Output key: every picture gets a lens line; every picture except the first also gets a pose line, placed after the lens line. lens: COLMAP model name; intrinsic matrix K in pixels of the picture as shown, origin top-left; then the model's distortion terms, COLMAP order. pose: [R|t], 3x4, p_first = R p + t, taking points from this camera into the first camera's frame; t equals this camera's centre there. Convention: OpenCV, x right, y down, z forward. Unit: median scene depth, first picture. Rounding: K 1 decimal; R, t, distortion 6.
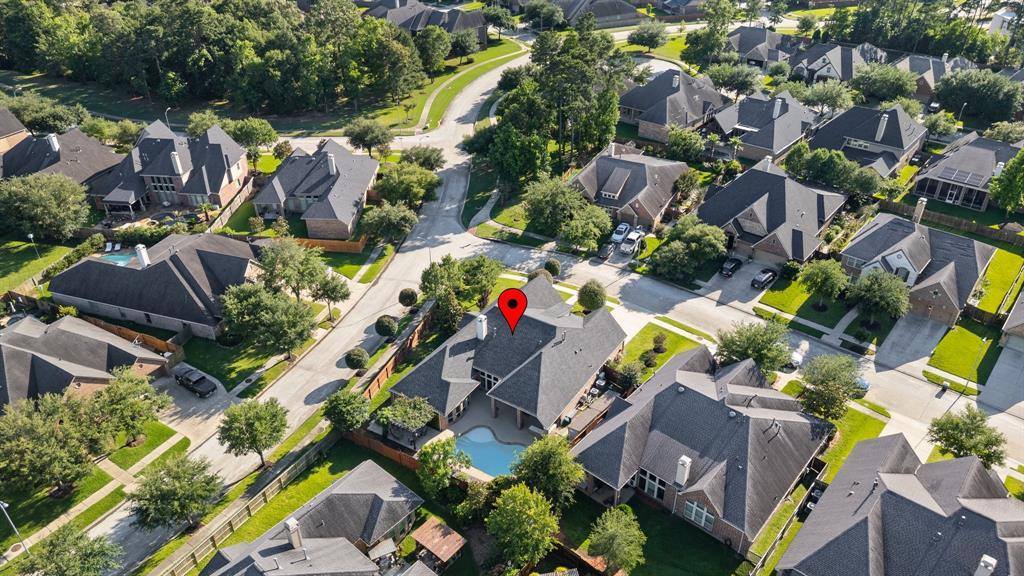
lens RADIAL K [[699.3, 0, 512.0], [0, 699.3, 288.0], [0, 0, 1]] dist [0.089408, -0.068241]
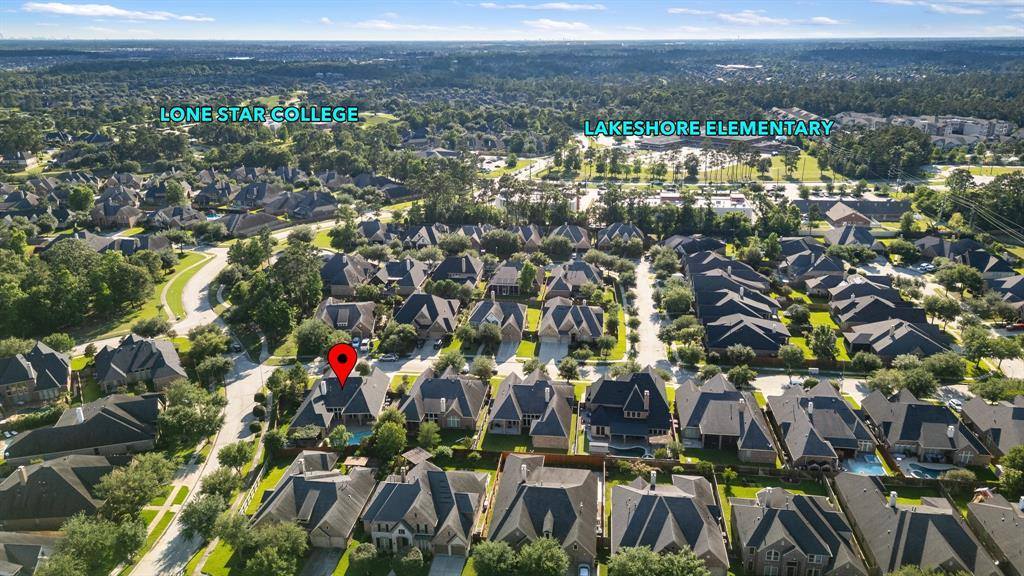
lens RADIAL K [[699.3, 0, 512.0], [0, 699.3, 288.0], [0, 0, 1]] dist [0.089408, -0.068241]
pose [[0.830443, -0.181477, 0.526717, -0.380624], [0.304300, 0.939716, -0.155998, 0.167881], [-0.466654, 0.289828, 0.835604, -0.619507]]
